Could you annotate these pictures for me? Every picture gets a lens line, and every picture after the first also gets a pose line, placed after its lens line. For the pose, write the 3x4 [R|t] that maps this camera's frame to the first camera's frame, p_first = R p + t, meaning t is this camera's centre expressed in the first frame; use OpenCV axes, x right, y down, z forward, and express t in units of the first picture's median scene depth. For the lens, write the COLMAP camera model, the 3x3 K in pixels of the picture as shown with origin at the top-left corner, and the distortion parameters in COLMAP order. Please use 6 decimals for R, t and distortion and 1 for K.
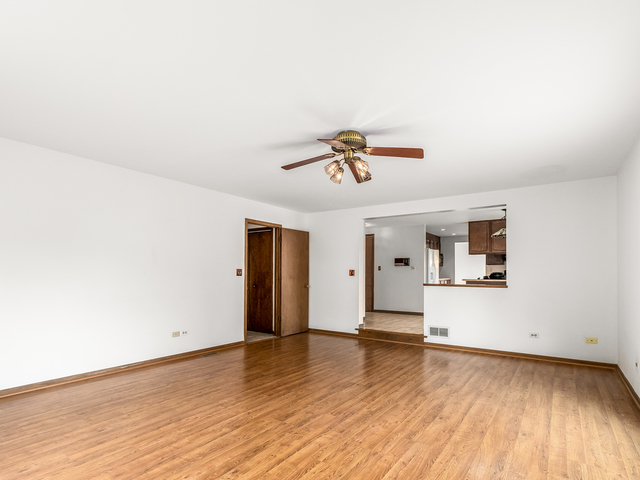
lens RADIAL K [[340.0, 0, 320.2], [0, 340.0, 241.2], [0, 0, 1]] dist [0.005302, -0.001374]
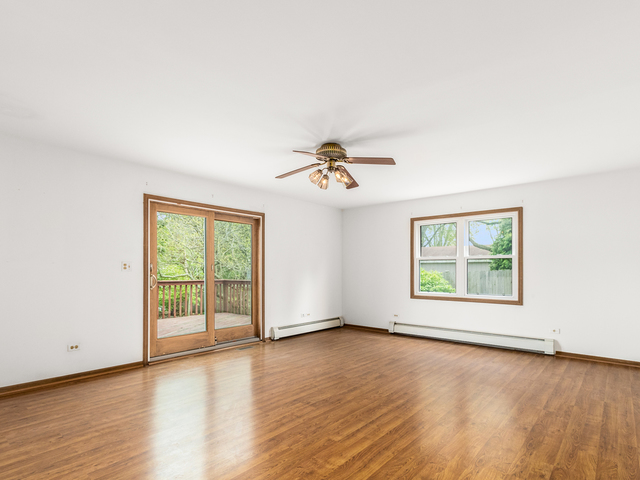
lens RADIAL K [[340.0, 0, 322.2], [0, 340.0, 239.3], [0, 0, 1]] dist [0.005302, -0.001374]
pose [[-0.994204, -0.001474, 0.107500, -0.012945], [-0.021782, 0.981931, -0.187984, 0.215510], [-0.105280, -0.189236, -0.976271, 2.180438]]
